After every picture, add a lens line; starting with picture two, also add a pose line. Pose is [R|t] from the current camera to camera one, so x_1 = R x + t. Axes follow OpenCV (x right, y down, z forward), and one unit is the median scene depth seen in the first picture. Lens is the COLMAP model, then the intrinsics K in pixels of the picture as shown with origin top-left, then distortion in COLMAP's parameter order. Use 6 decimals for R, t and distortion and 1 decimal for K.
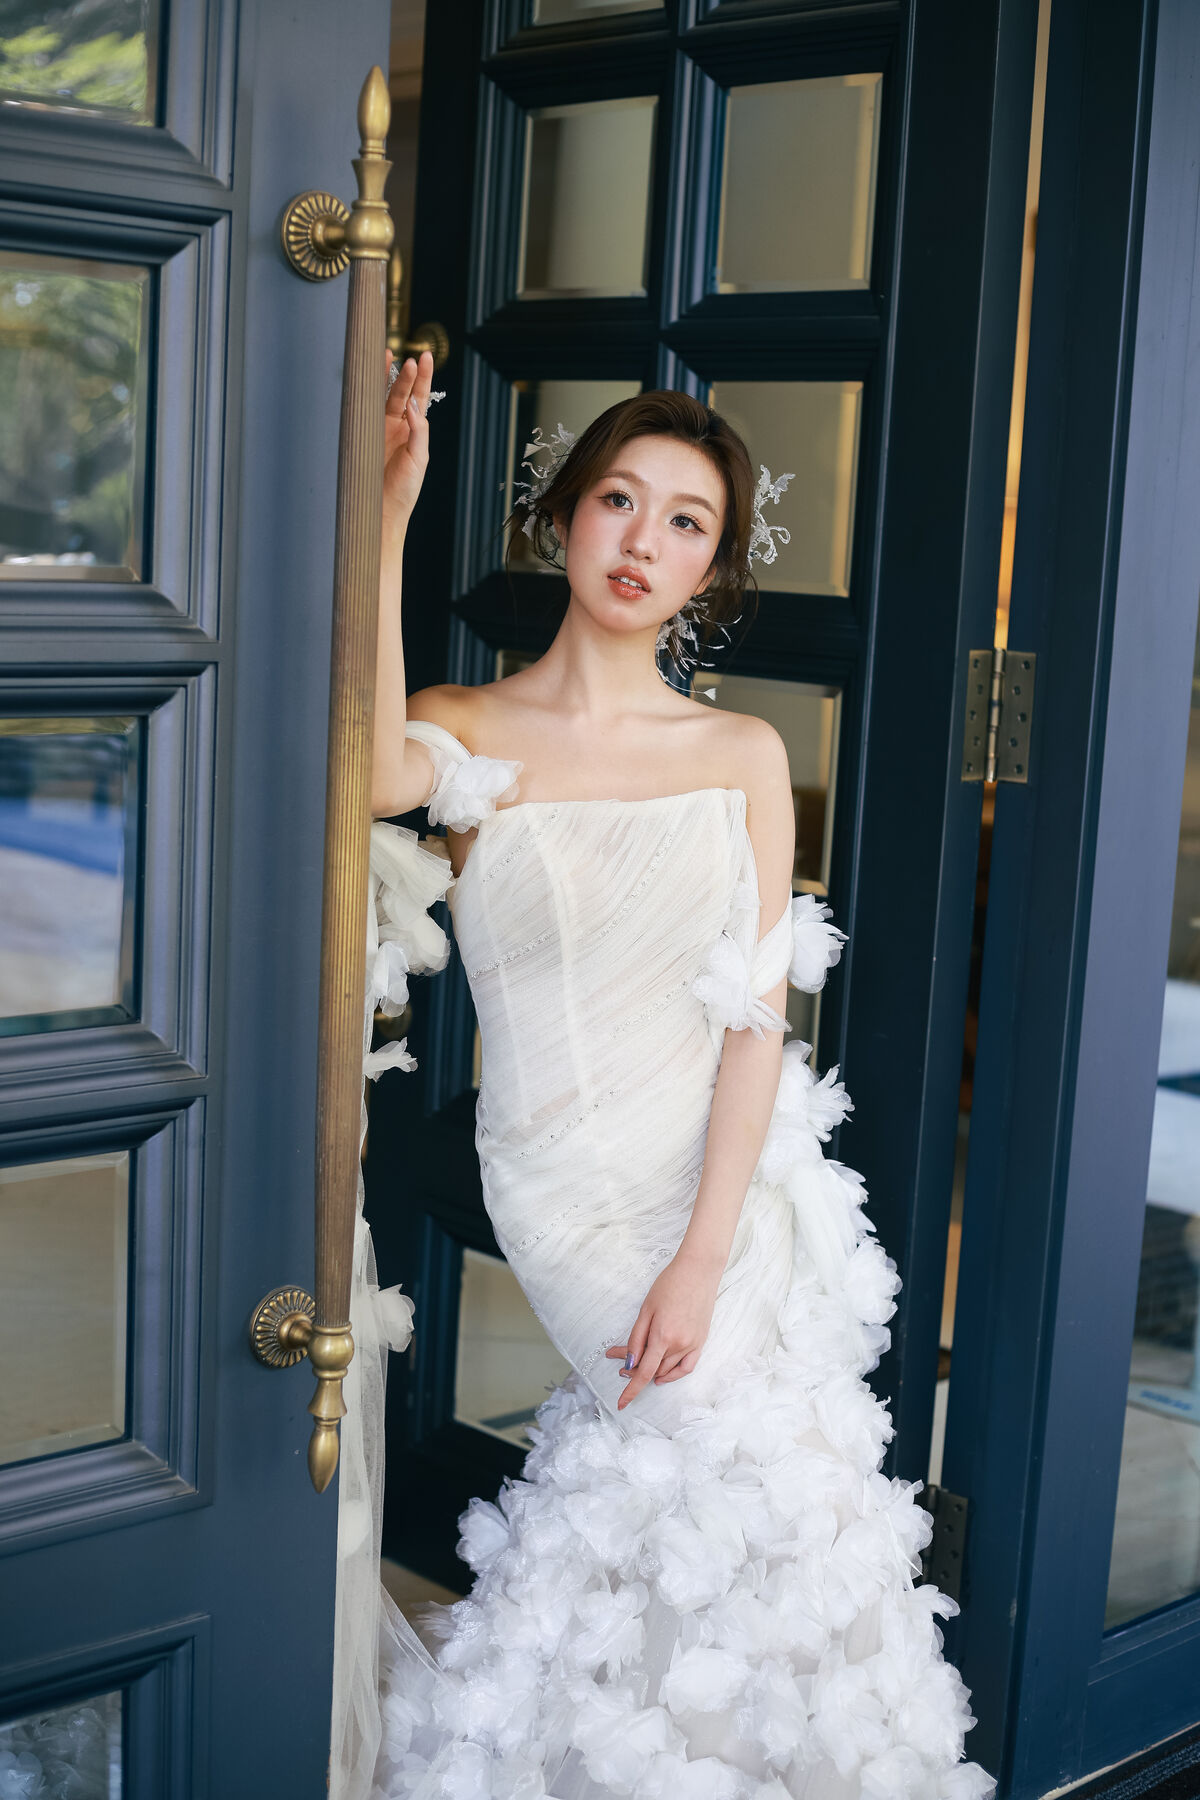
lens RADIAL K [[2695.1, 0, 599.0], [0, 2695.1, 918.4], [0, 0, 1]] dist [-0.131660, 0.000000]
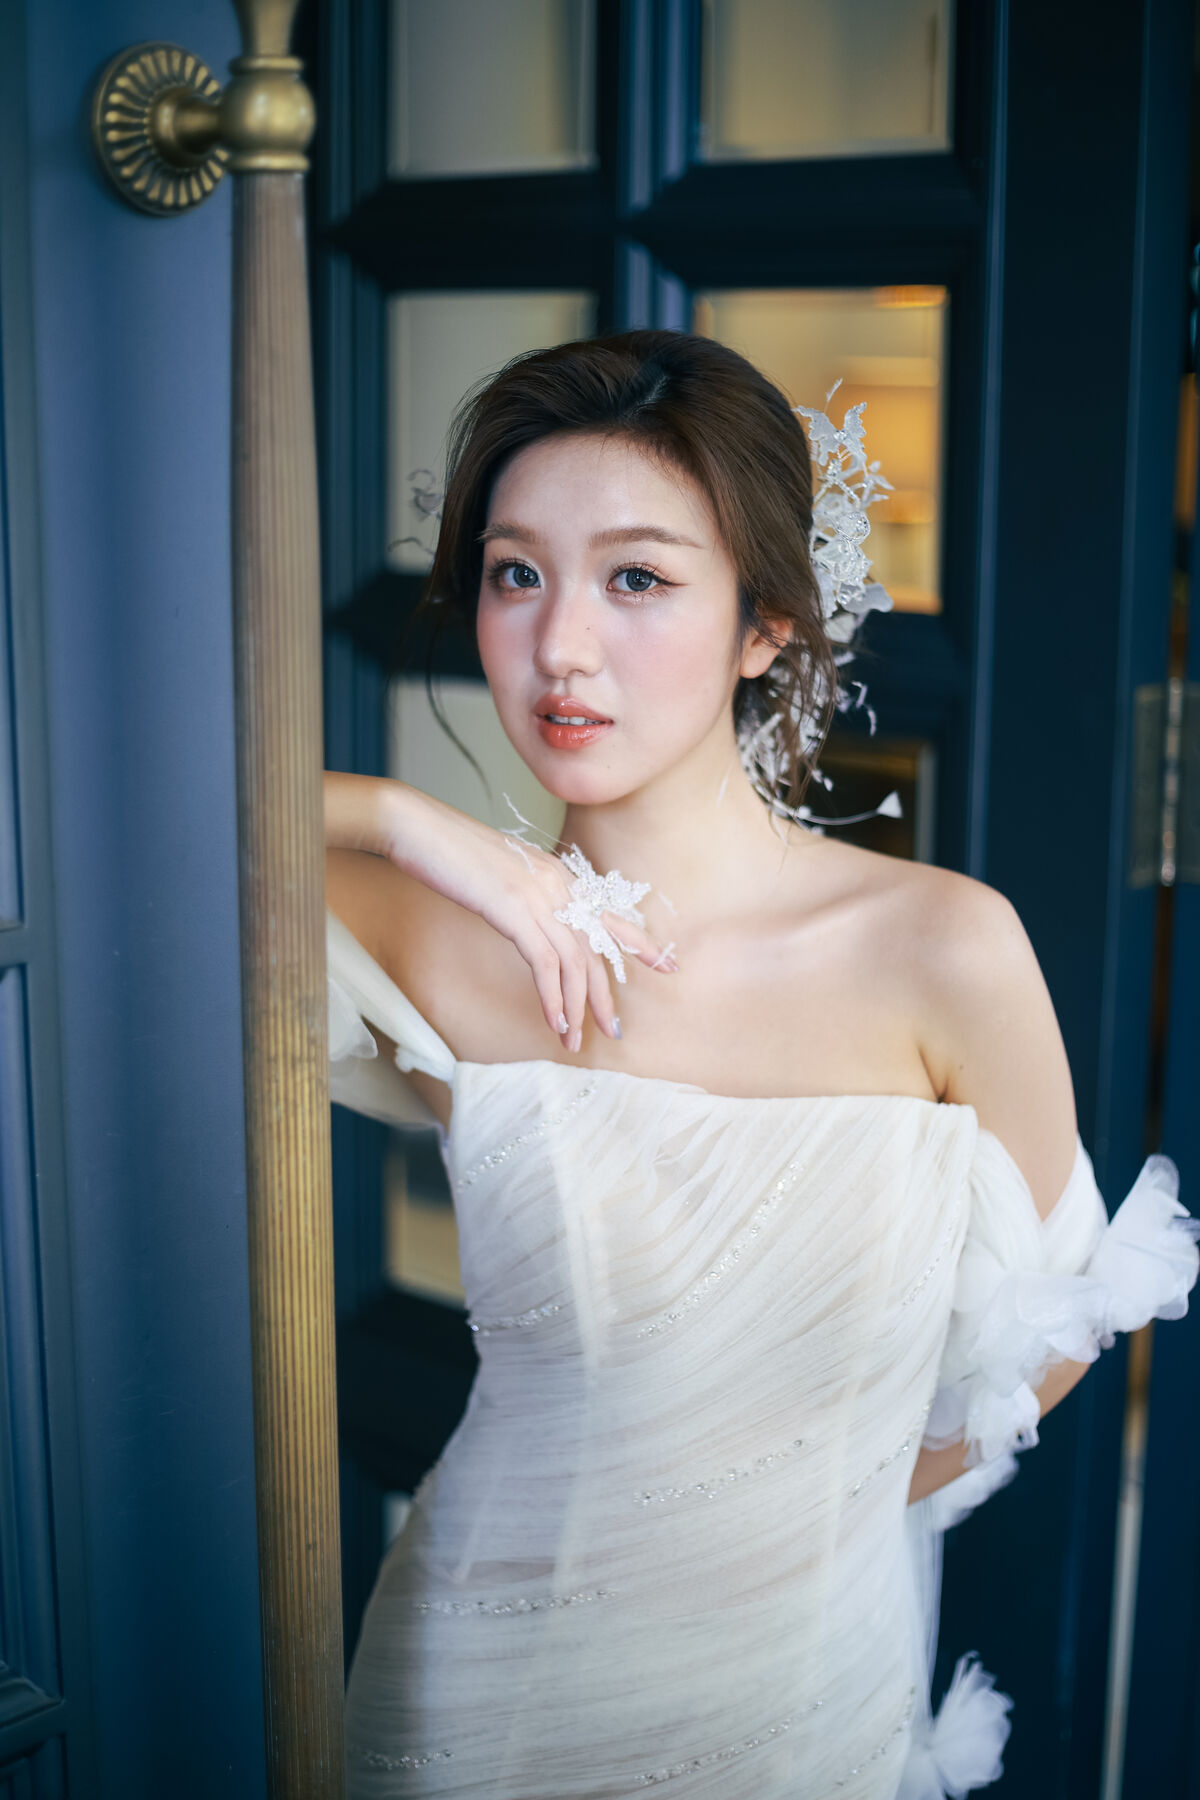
lens RADIAL K [[2695.1, 0, 591.1], [0, 2695.1, 887.9], [0, 0, 1]] dist [-0.131660, 0.000000]
pose [[0.995175, -0.062464, 0.075668, -0.069148], [0.058351, 0.996758, 0.055403, -0.129566], [-0.078883, -0.050720, 0.995593, 0.461563]]
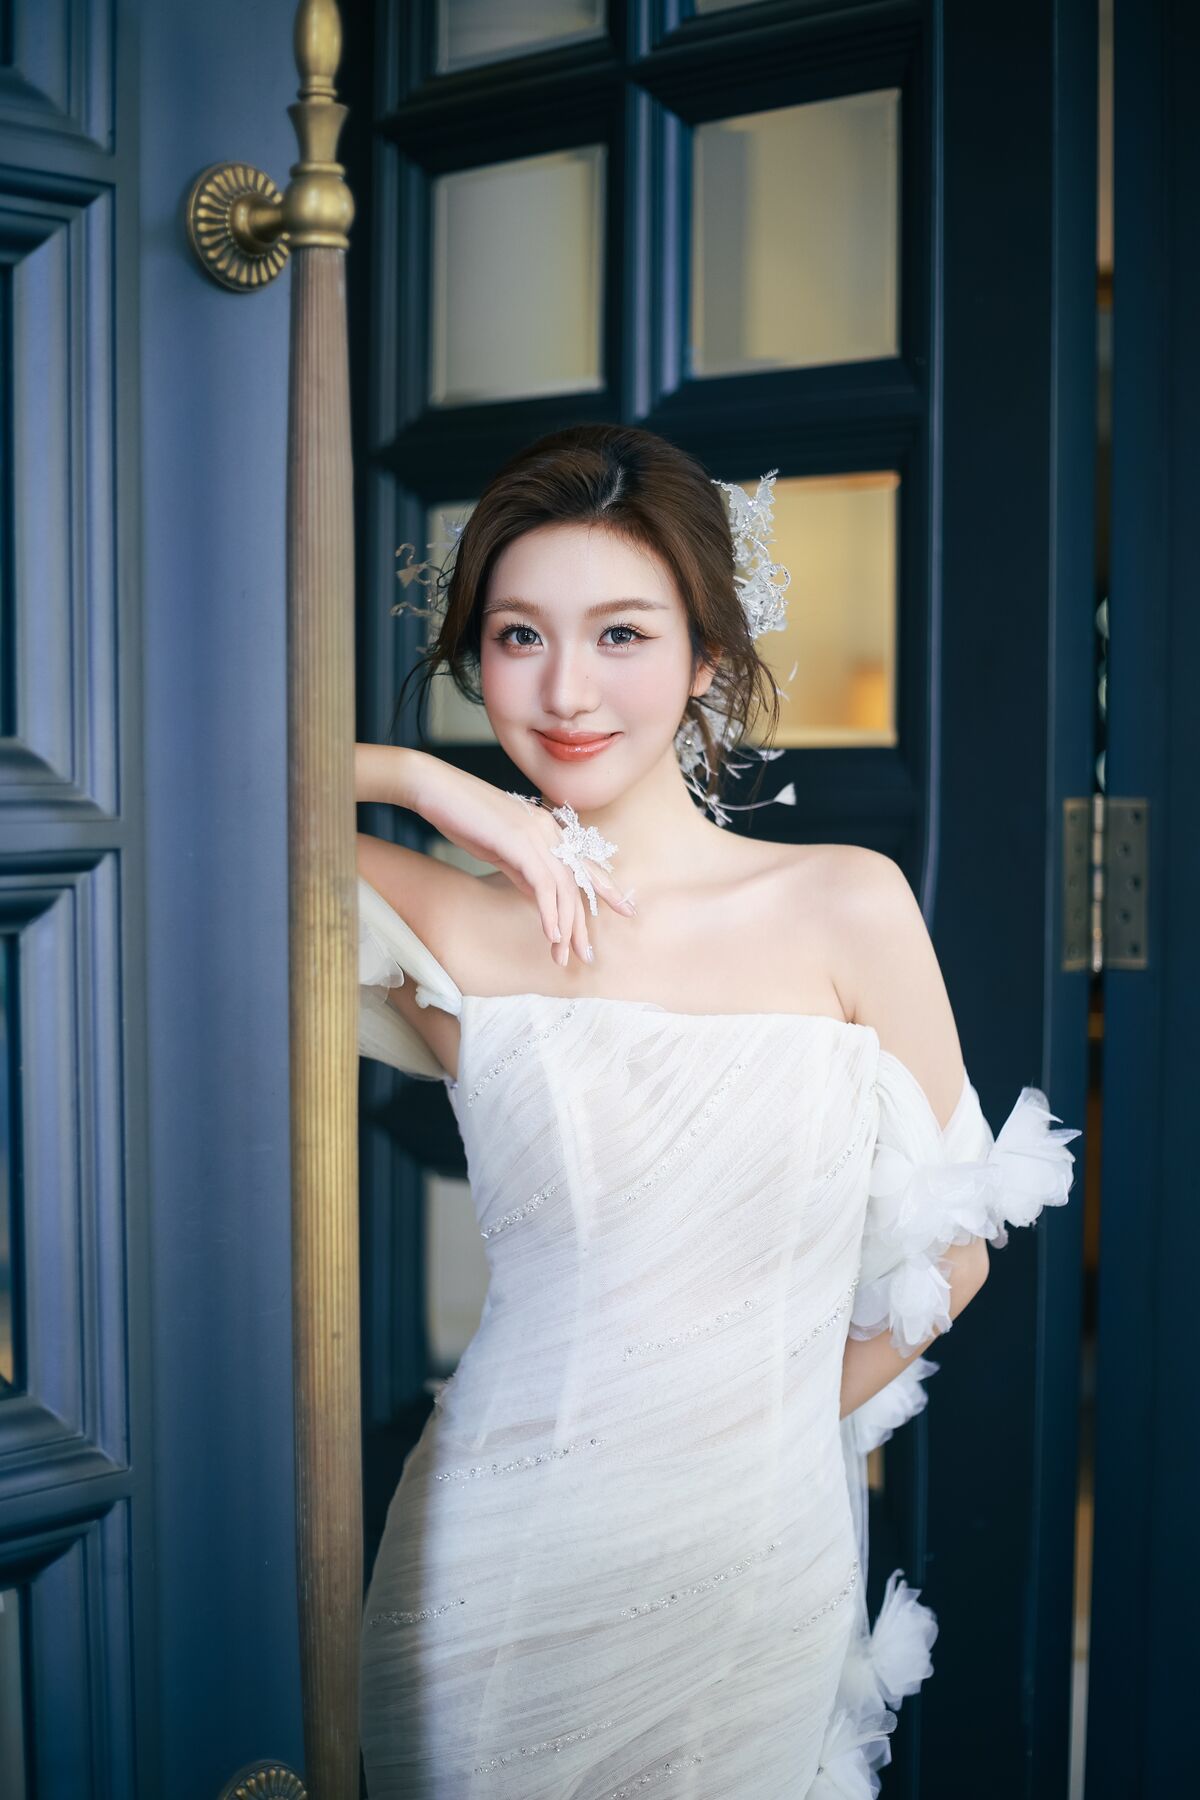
lens RADIAL K [[2695.1, 0, 621.2], [0, 2695.1, 872.3], [0, 0, 1]] dist [-0.131660, 0.000000]
pose [[0.995893, -0.052830, 0.073533, -0.065227], [0.059603, 0.993862, -0.093200, -0.019304], [-0.068158, 0.097200, 0.992928, 0.319231]]
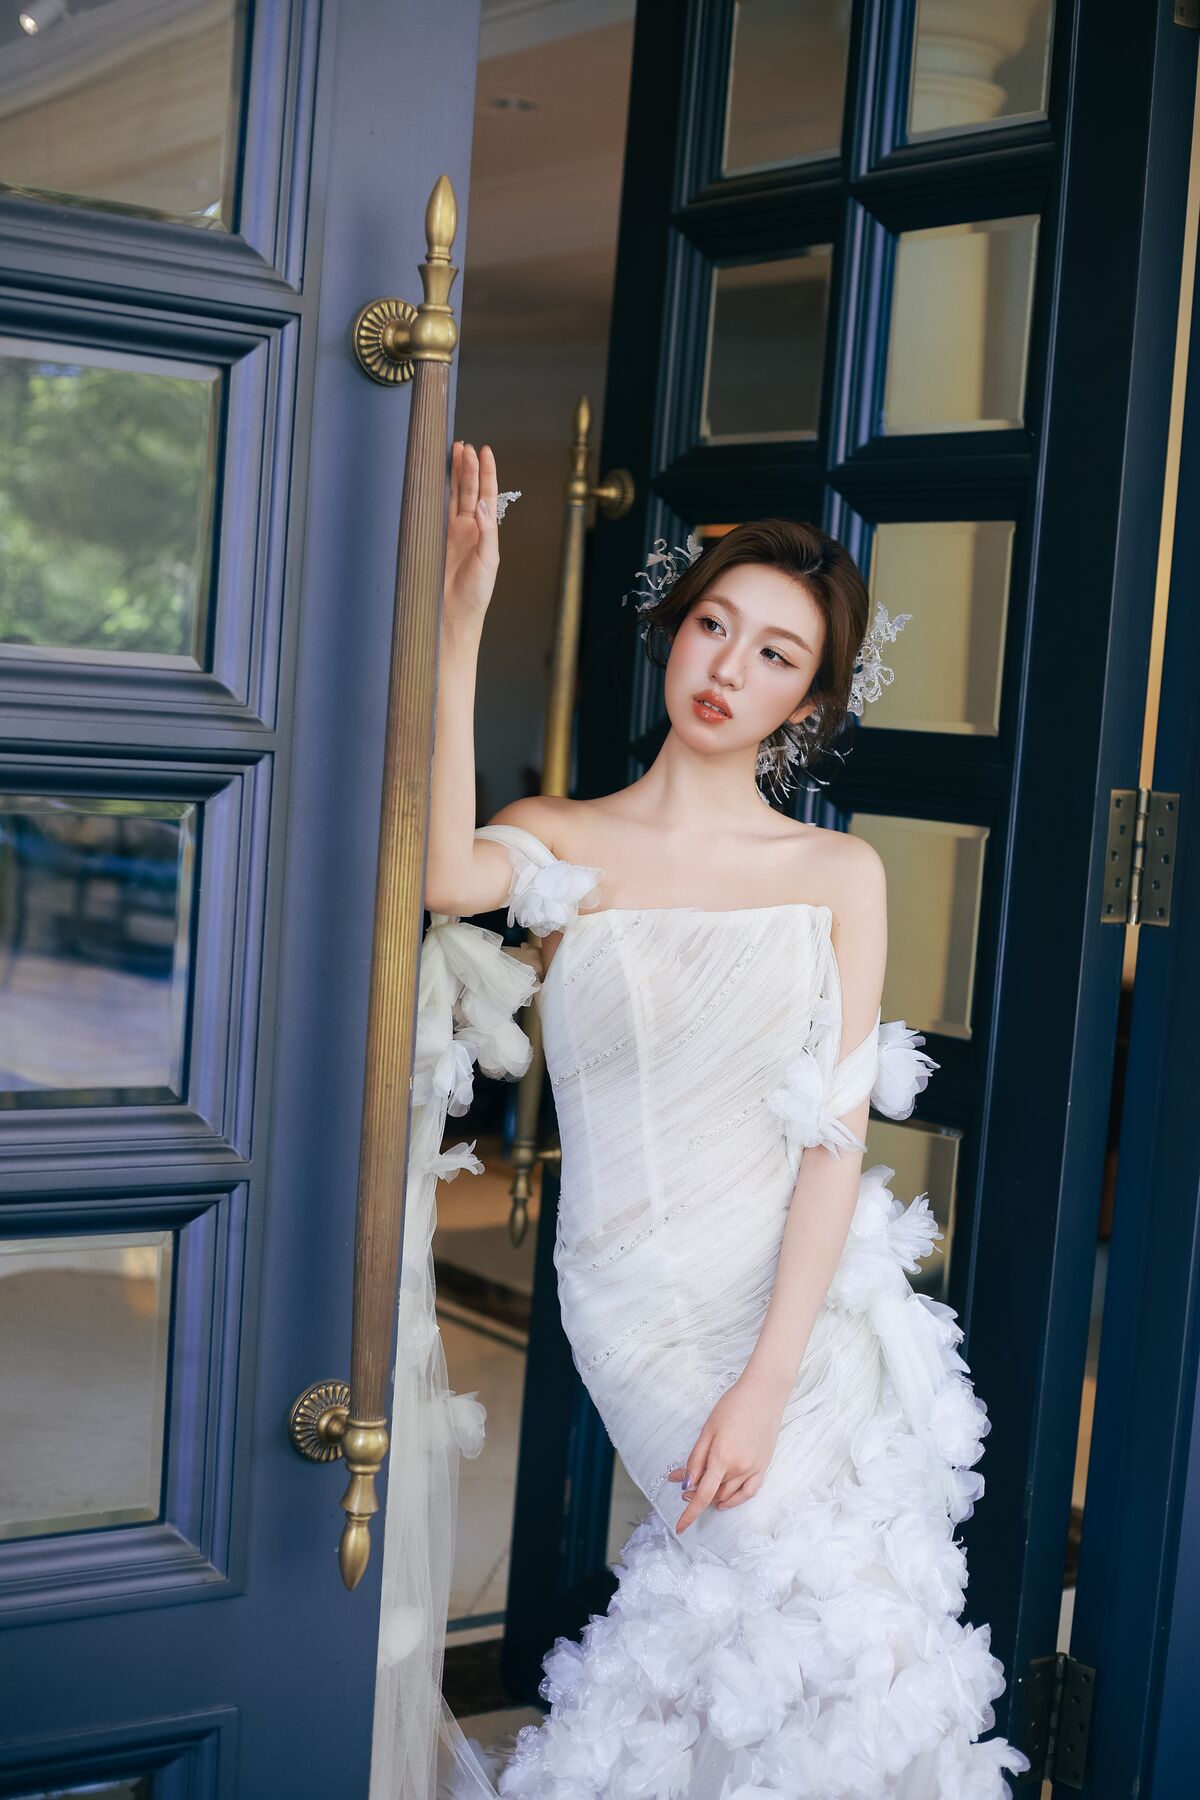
lens RADIAL K [[2695.1, 0, 592.7], [0, 2695.1, 900.1], [0, 0, 1]] dist [-0.131660, 0.000000]
pose [[0.989803, 0.028877, -0.139487, 0.118847], [-0.040628, 0.995792, -0.082149, 0.038644], [0.136528, 0.086978, 0.986811, 0.013820]]
